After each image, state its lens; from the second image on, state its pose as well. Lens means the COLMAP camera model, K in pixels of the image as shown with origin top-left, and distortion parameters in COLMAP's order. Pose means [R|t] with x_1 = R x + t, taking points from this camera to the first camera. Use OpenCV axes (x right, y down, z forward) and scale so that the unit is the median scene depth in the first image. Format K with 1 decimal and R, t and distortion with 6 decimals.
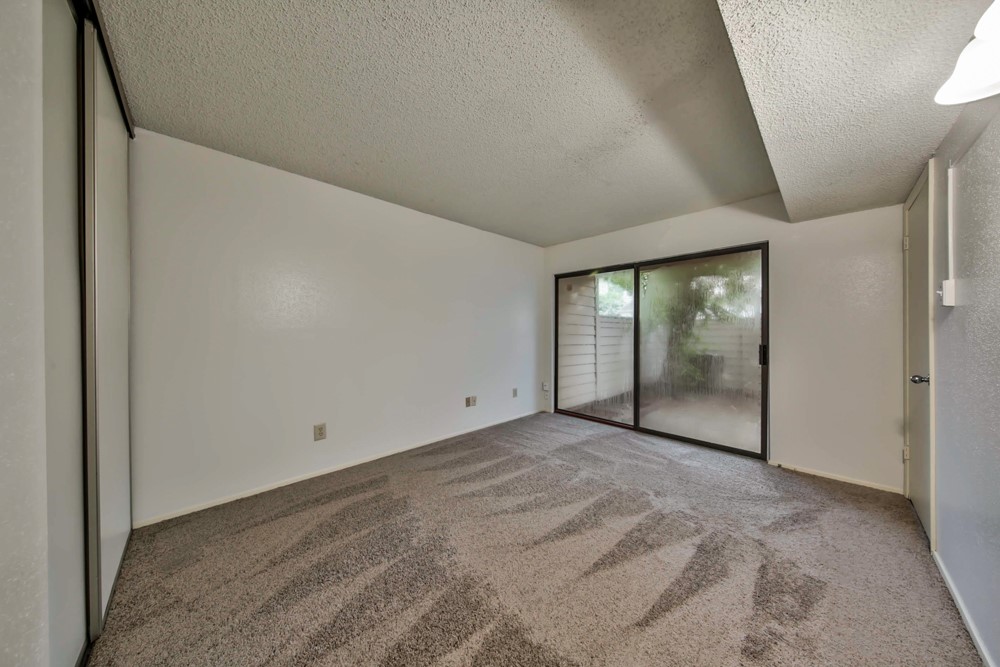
lens RADIAL K [[313.4, 0, 501.7], [0, 313.4, 336.3], [0, 0, 1]] dist [0.001958, -0.000860]
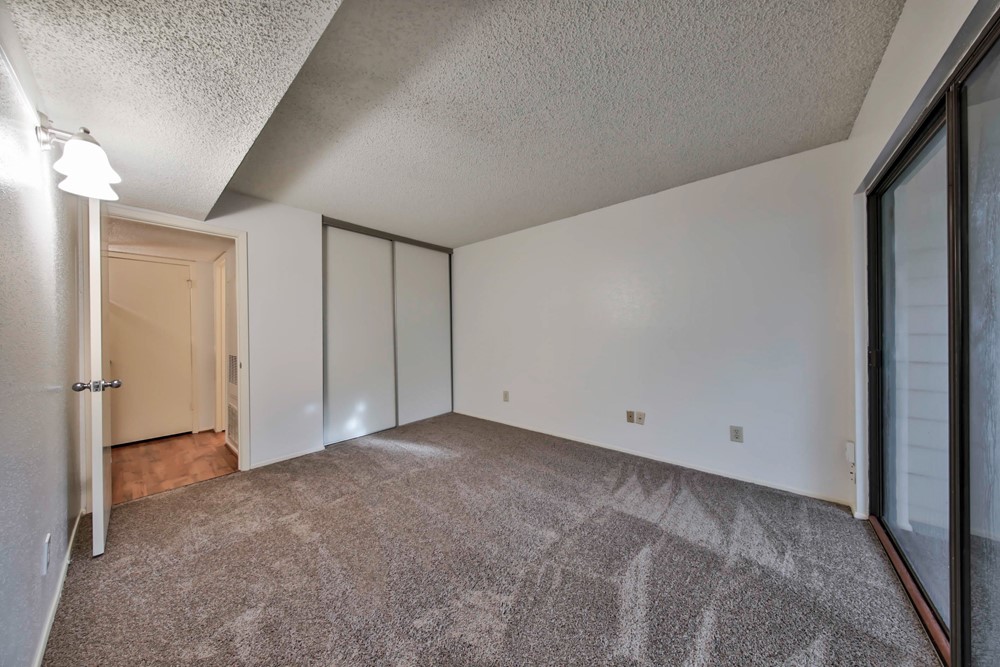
lens RADIAL K [[313.4, 0, 502.0], [0, 313.4, 330.6], [0, 0, 1]] dist [0.001958, -0.000860]
pose [[0.101693, 0.005892, -0.994798, 0.684303], [0.008004, 0.999945, 0.006740, -0.027960], [0.994784, -0.008647, 0.101640, 0.577940]]
